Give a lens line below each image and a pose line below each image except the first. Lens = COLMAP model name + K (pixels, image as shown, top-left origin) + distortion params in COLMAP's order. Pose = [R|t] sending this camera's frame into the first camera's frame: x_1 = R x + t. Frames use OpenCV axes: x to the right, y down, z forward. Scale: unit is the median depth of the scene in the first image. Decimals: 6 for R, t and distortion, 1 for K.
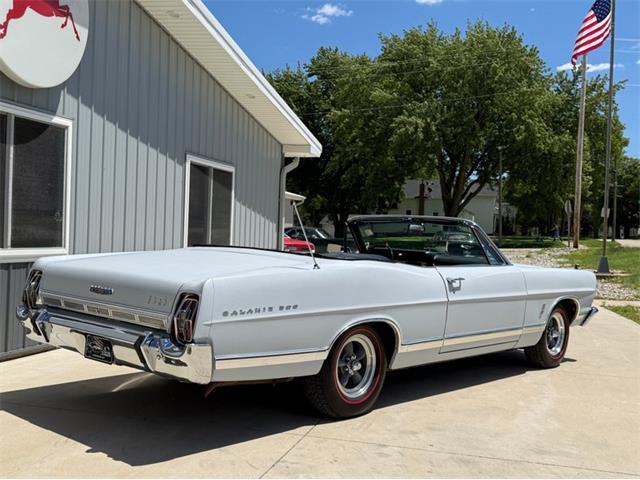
lens RADIAL K [[693.0, 0, 330.7], [0, 693.0, 238.3], [0, 0, 1]] dist [0.189062, -0.406315]
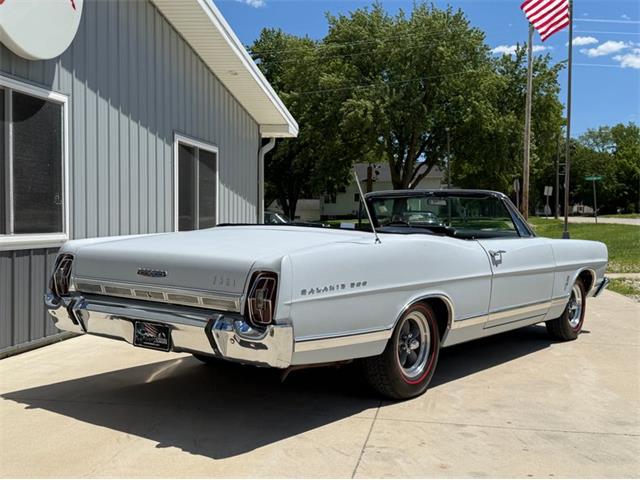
lens RADIAL K [[693.0, 0, 330.7], [0, 693.0, 238.3], [0, 0, 1]] dist [0.189062, -0.406315]
pose [[0.996296, -0.029562, 0.080744, -0.099275], [0.027849, 0.999364, 0.022263, 0.008895], [-0.081351, -0.019931, 0.996486, 0.039756]]
